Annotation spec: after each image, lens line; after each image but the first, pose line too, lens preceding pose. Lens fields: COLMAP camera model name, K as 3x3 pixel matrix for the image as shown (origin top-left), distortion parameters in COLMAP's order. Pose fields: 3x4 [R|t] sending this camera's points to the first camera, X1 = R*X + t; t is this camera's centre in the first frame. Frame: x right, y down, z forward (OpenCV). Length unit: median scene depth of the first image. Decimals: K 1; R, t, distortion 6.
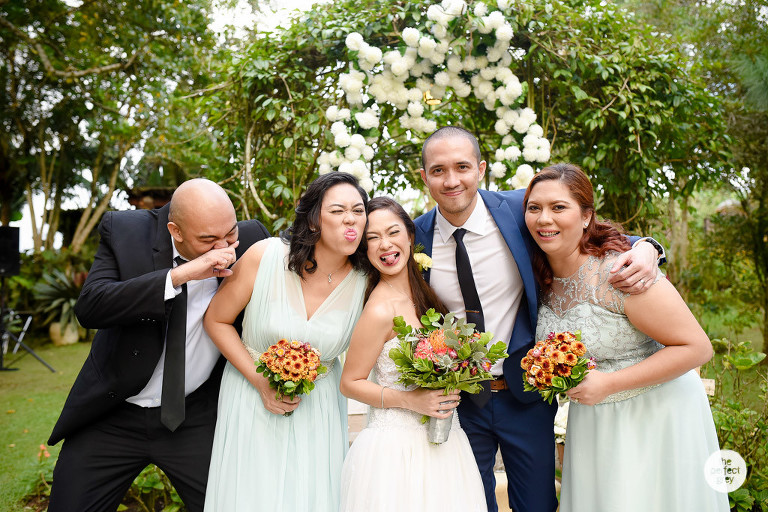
lens RADIAL K [[755.6, 0, 383.5], [0, 755.6, 256.2], [0, 0, 1]] dist [-0.031140, 0.000000]
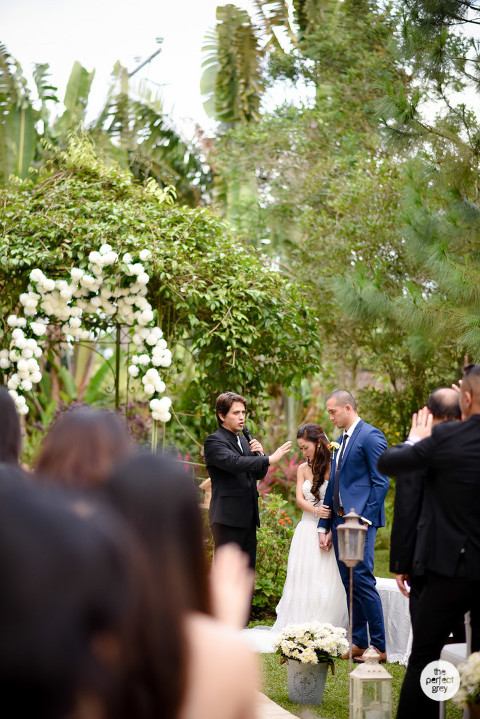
lens RADIAL K [[1776.9, 0, 238.6], [0, 1776.9, 358.9], [0, 0, 1]] dist [0.089445, 0.000000]
pose [[0.972769, 0.054170, 0.225359, -0.382766], [-0.049017, 0.998394, -0.028403, -0.052567], [-0.226536, 0.016584, 0.973862, -2.142700]]
